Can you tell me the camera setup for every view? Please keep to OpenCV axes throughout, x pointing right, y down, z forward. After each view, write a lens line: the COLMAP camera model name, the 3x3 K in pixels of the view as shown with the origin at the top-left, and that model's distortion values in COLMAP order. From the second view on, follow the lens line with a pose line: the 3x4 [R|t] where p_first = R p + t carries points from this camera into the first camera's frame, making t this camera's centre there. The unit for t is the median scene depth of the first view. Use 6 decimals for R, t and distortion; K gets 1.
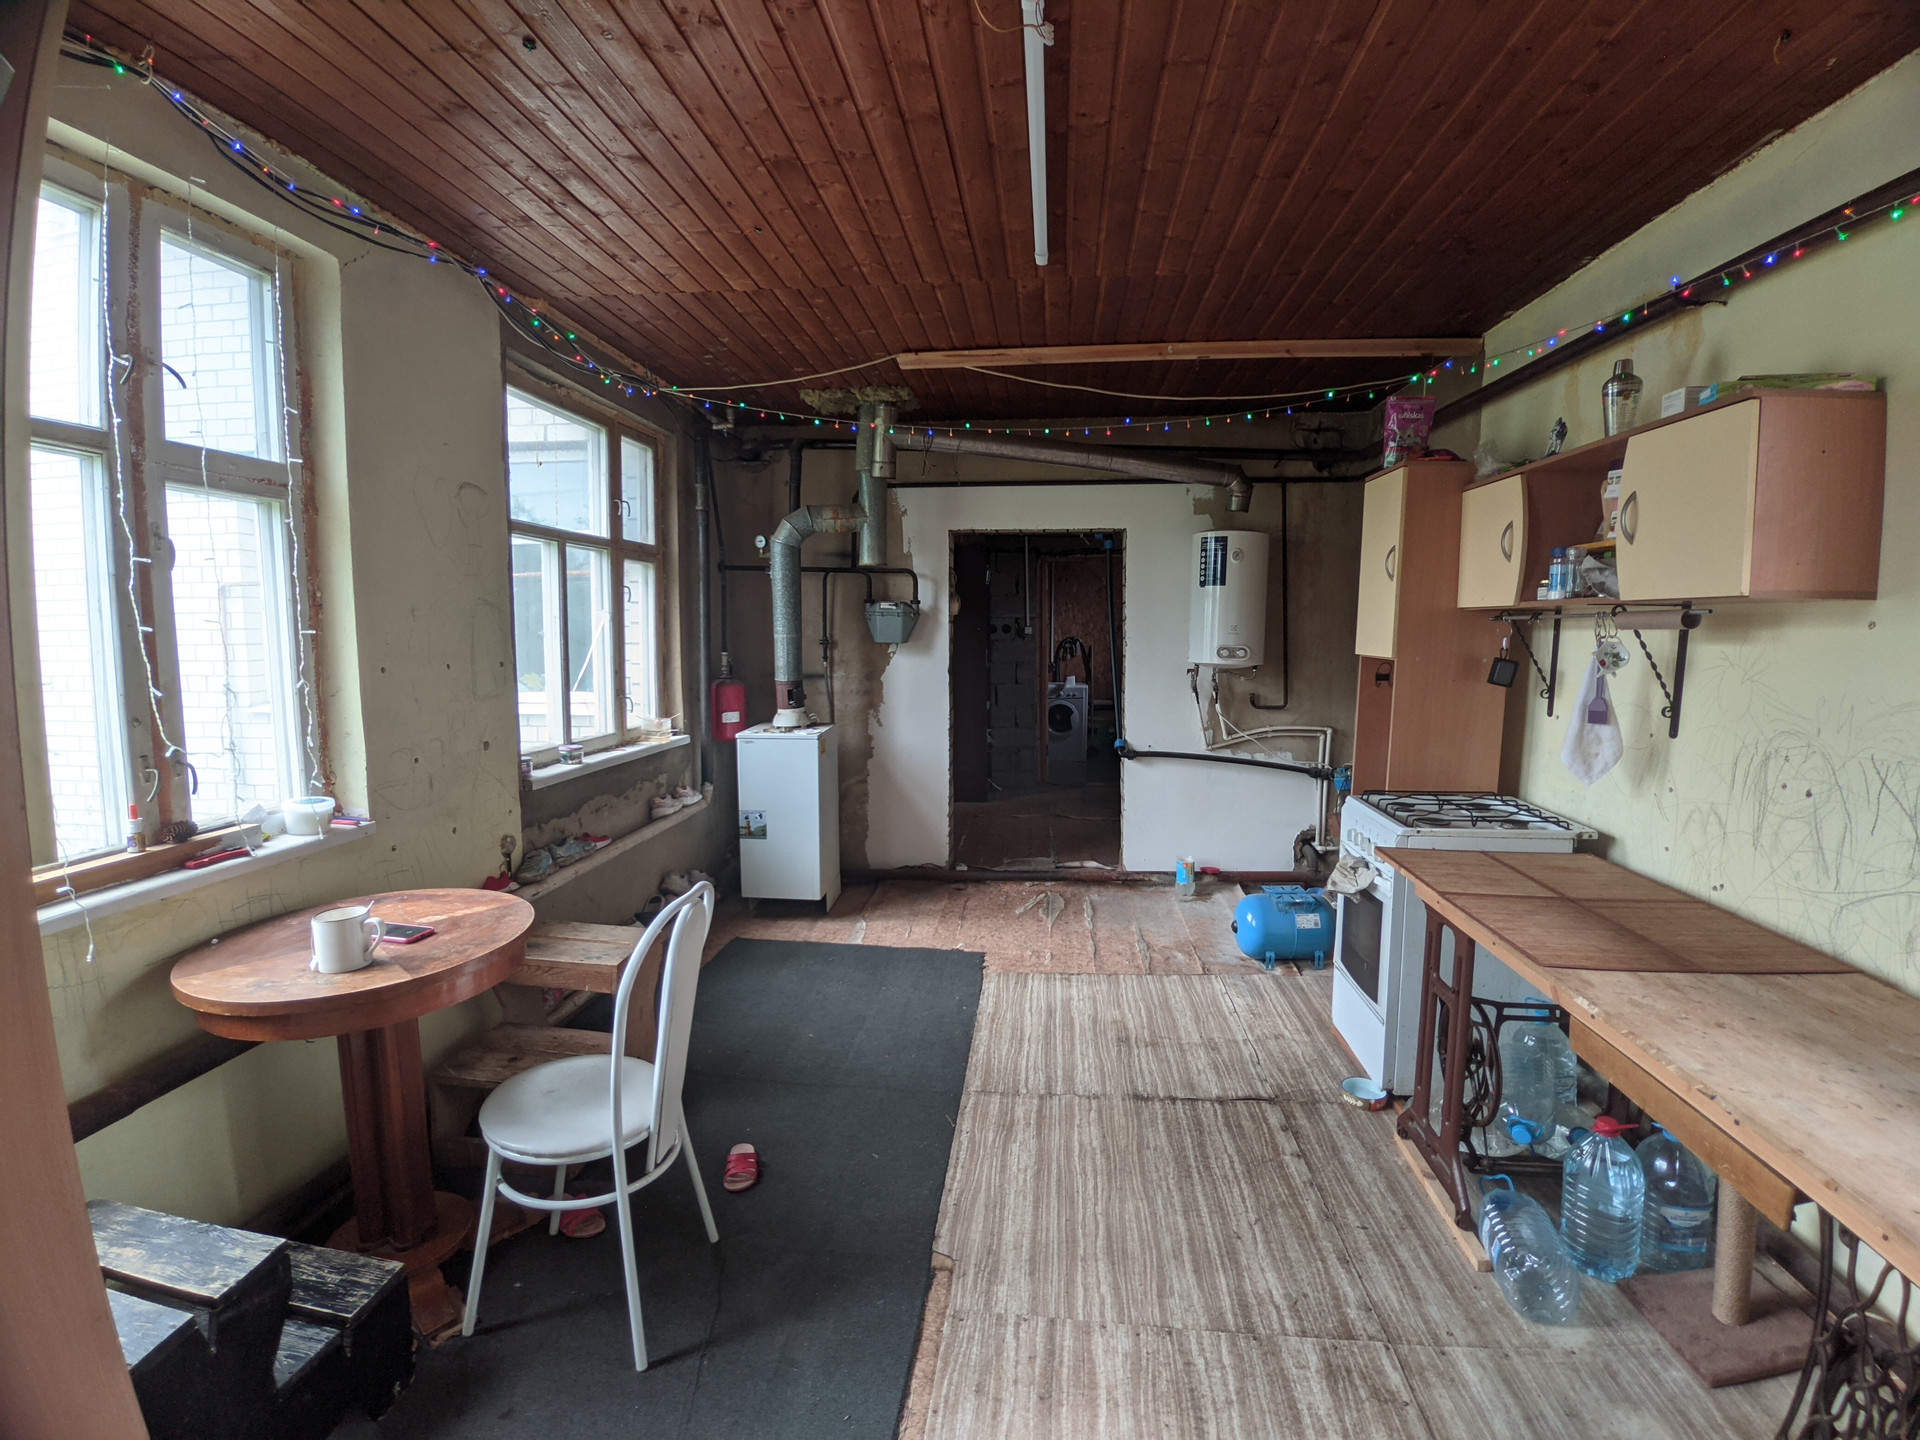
lens RADIAL K [[882.4, 0, 952.8], [0, 882.4, 717.8], [0, 0, 1]] dist [-0.025588, -0.003233]
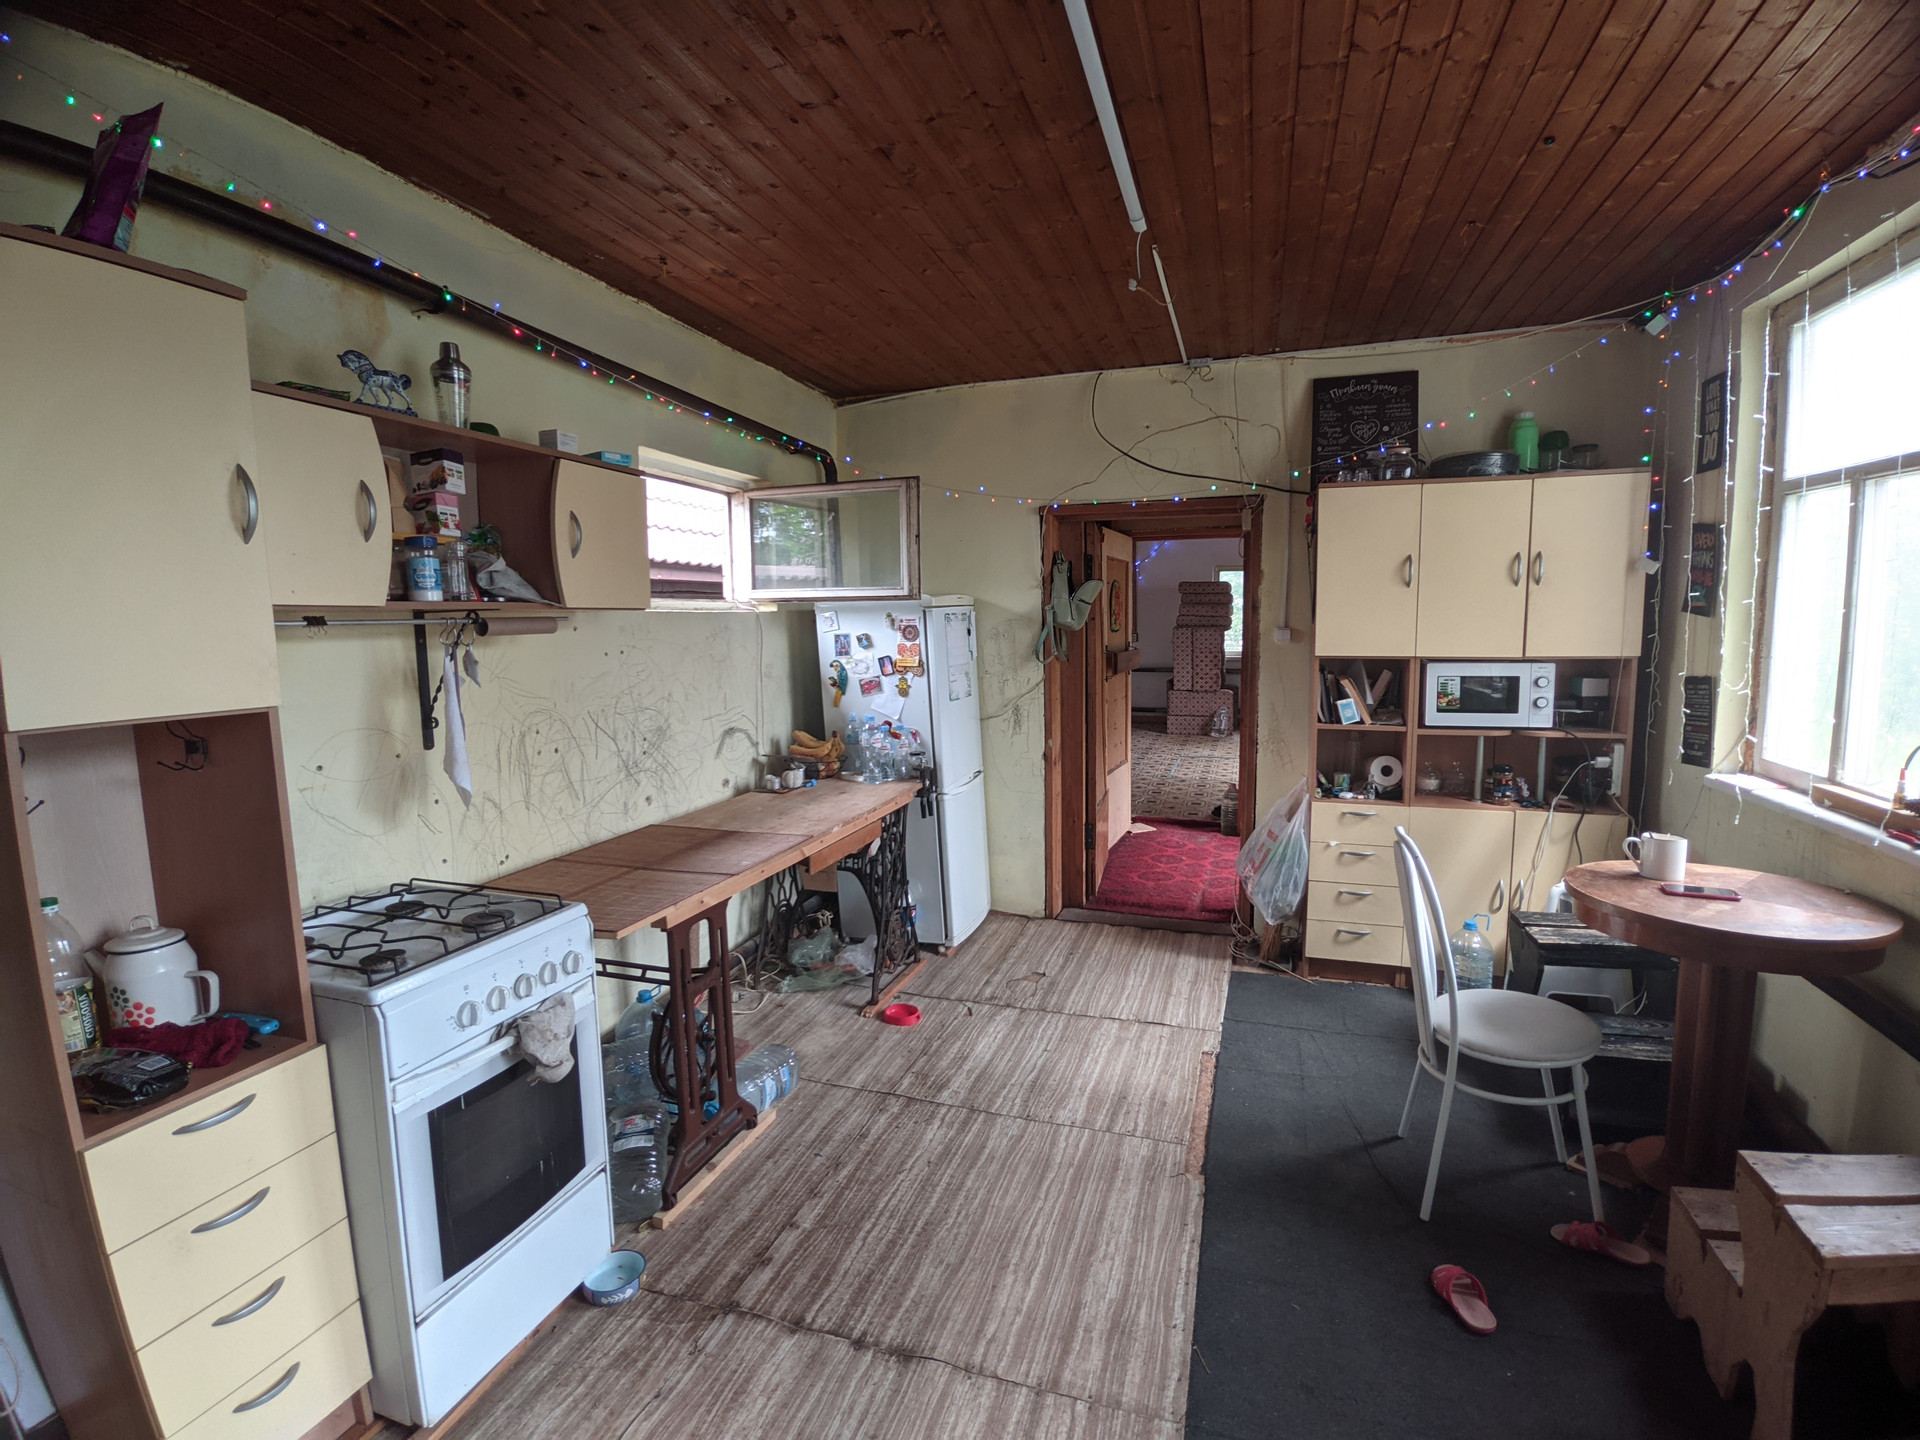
lens RADIAL K [[882.4, 0, 974.7], [0, 882.4, 718.8], [0, 0, 1]] dist [-0.025588, -0.003233]
pose [[-0.981713, -0.007577, 0.190217, 0.056765], [0.033764, 0.976436, 0.213148, -0.215659], [-0.187350, 0.215673, -0.958324, 1.984518]]
